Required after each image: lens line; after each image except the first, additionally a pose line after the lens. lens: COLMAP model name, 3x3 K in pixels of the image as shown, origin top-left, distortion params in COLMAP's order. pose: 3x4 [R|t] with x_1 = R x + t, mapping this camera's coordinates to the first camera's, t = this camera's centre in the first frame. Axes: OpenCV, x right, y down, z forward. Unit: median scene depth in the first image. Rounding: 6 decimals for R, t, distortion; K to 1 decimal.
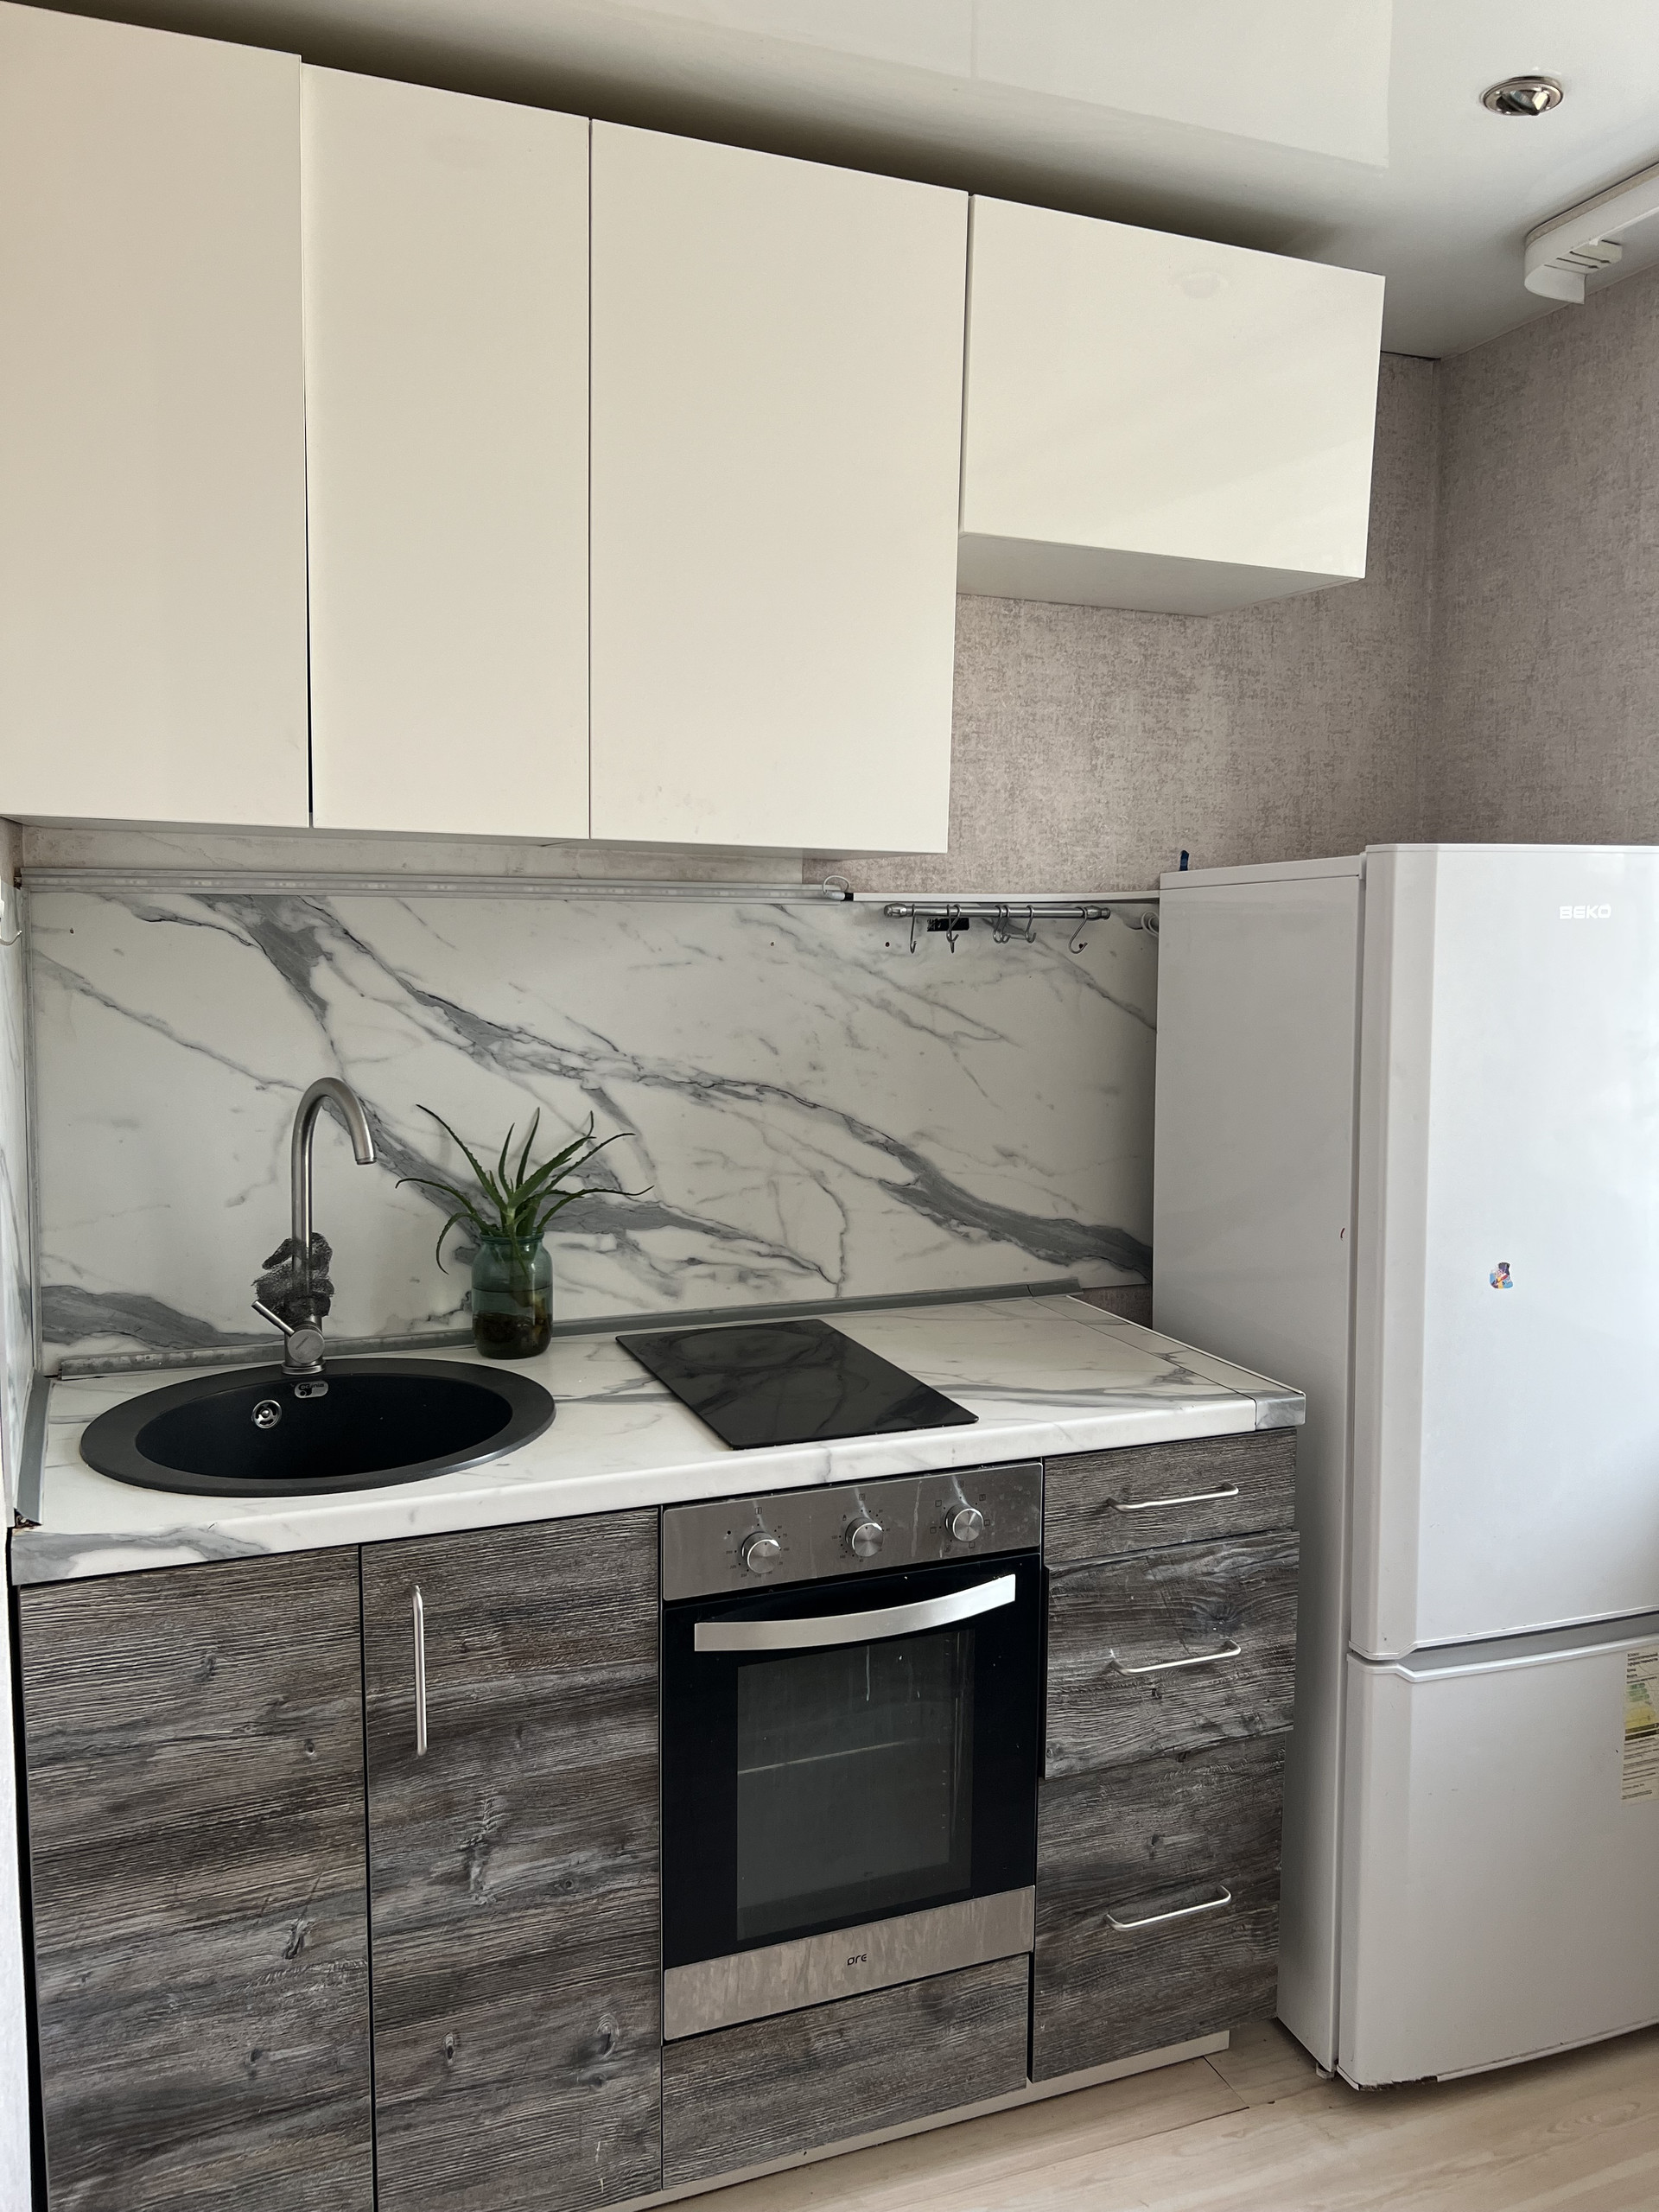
lens RADIAL K [[1651.5, 0, 829.5], [0, 1651.5, 1106.0], [0, 0, 1]] dist [0.048312, -0.052726]
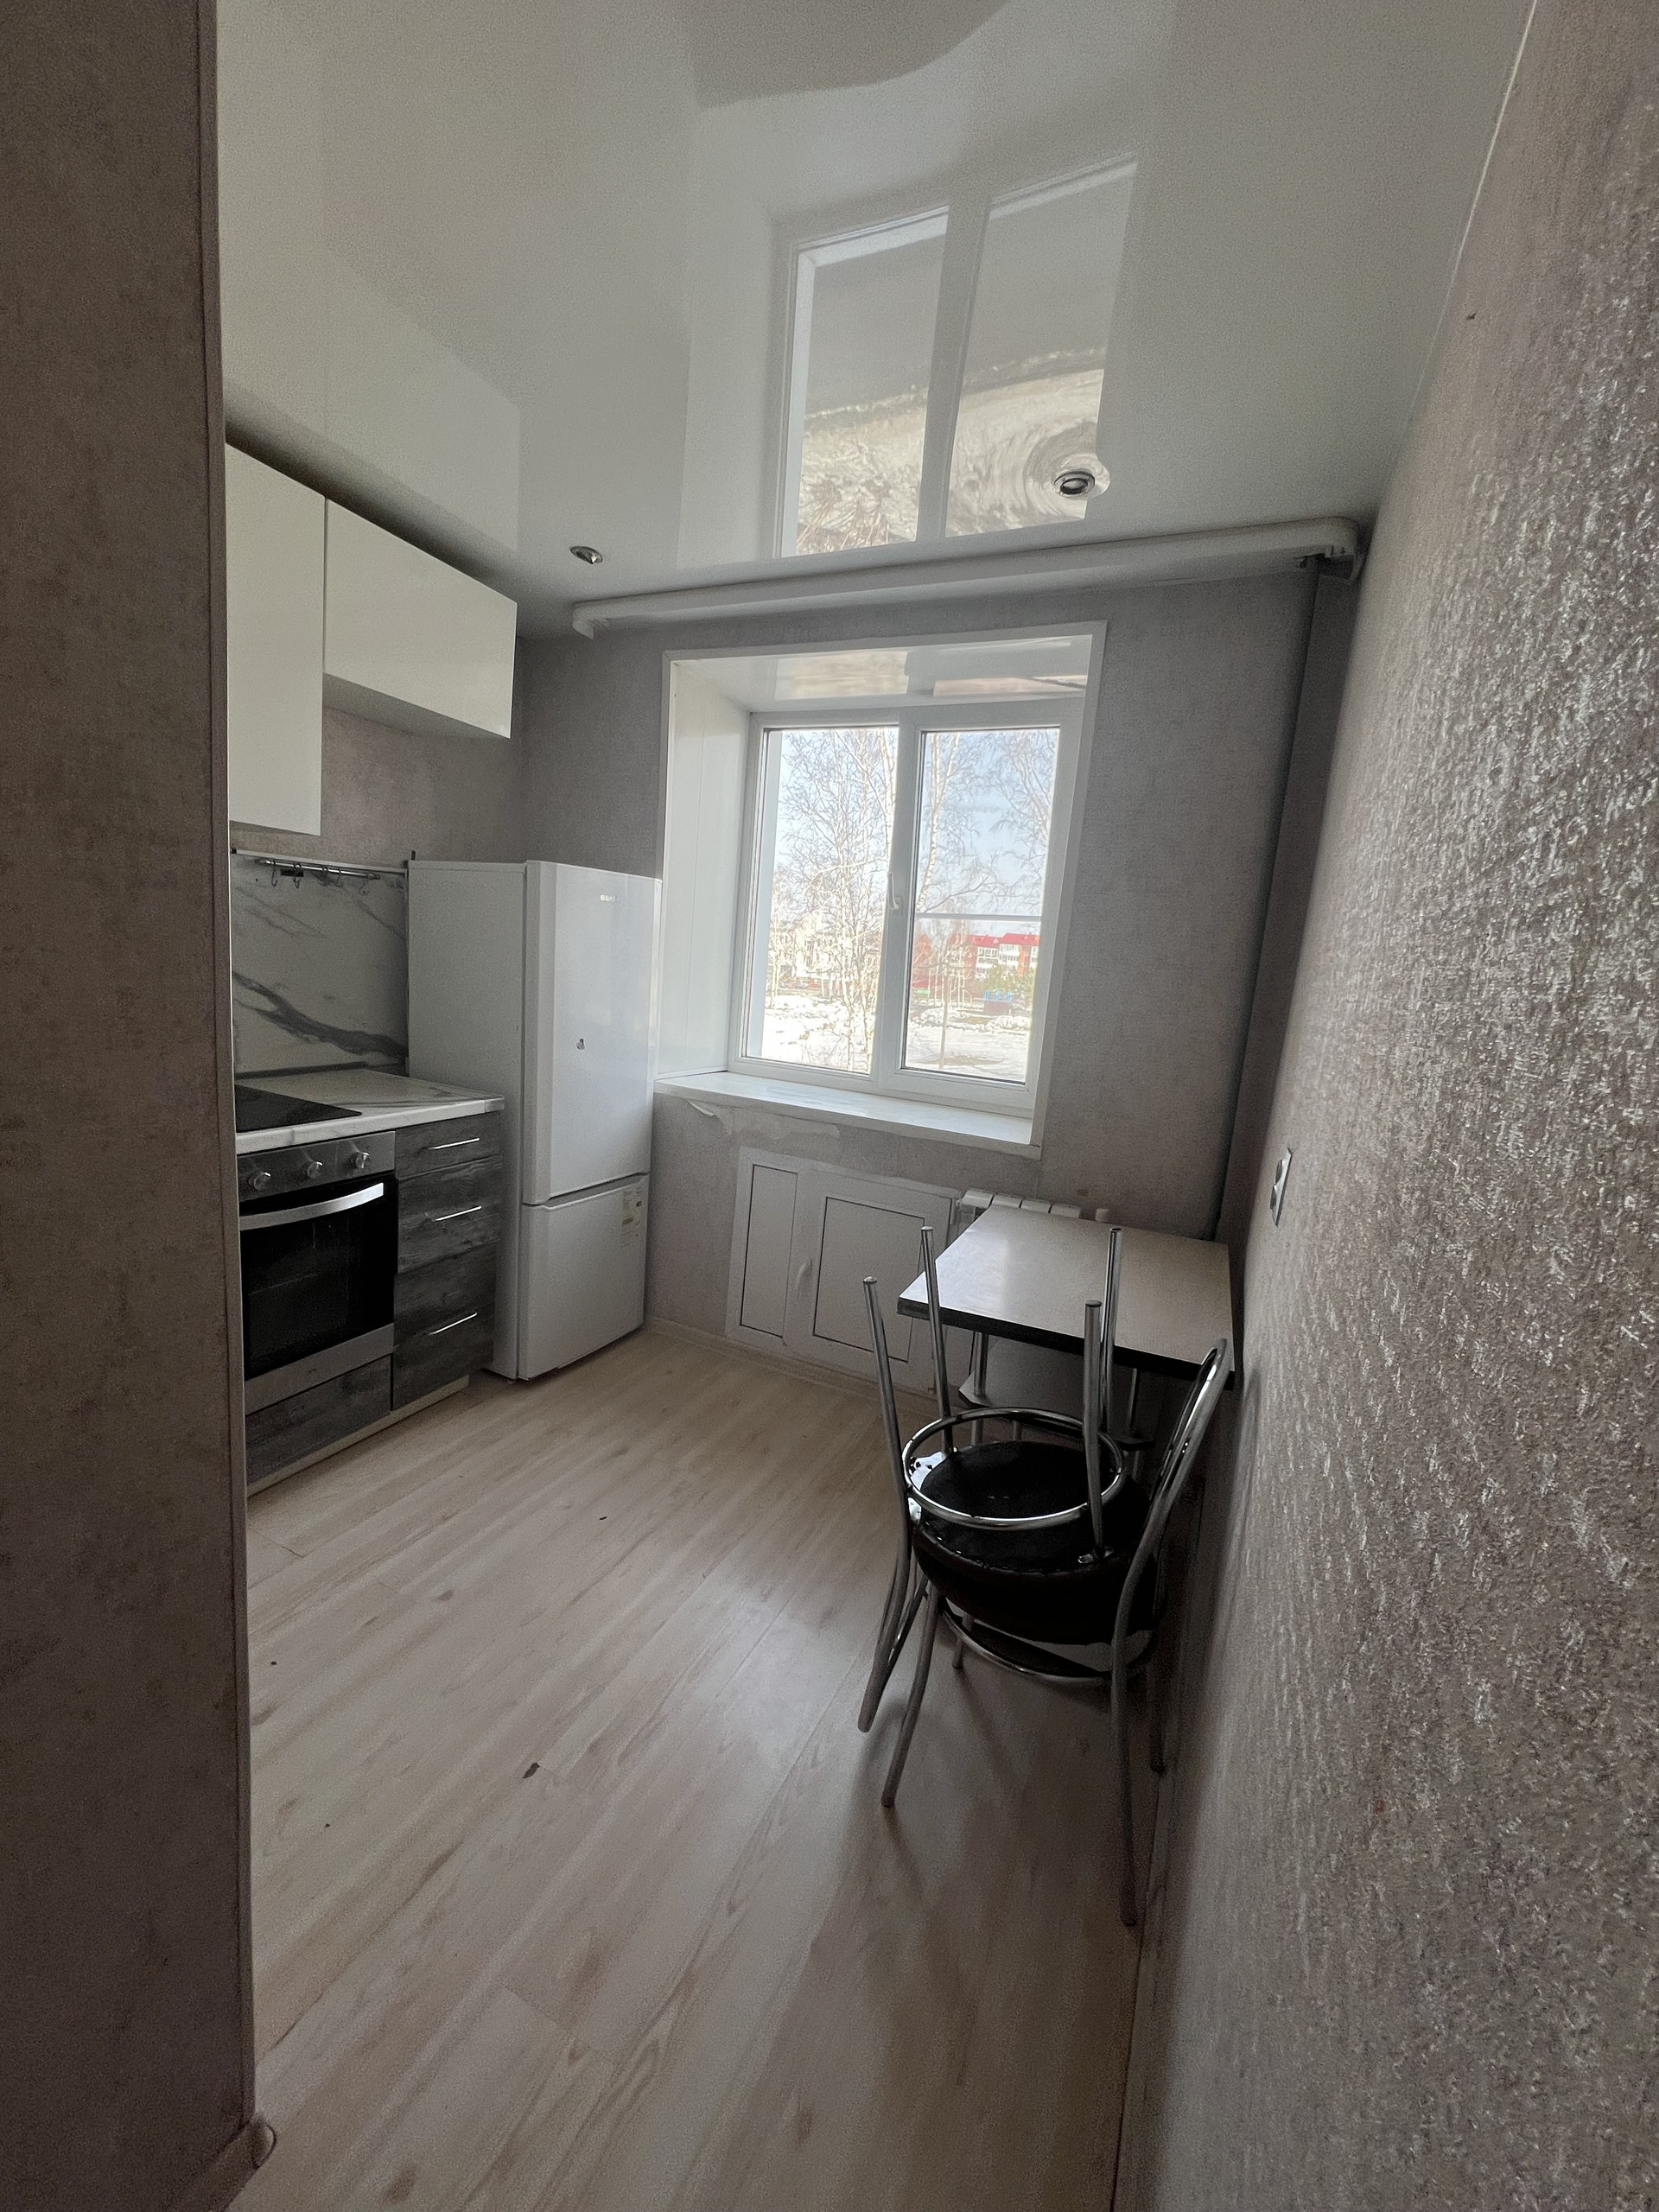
lens RADIAL K [[940.2, 0, 829.5], [0, 940.2, 1106.0], [0, 0, 1]] dist [-0.000459, -0.000151]
pose [[0.717285, -0.052863, 0.694772, -0.302964], [-0.009510, 0.996282, 0.085623, 0.069884], [-0.696715, -0.068023, 0.714116, -0.259811]]
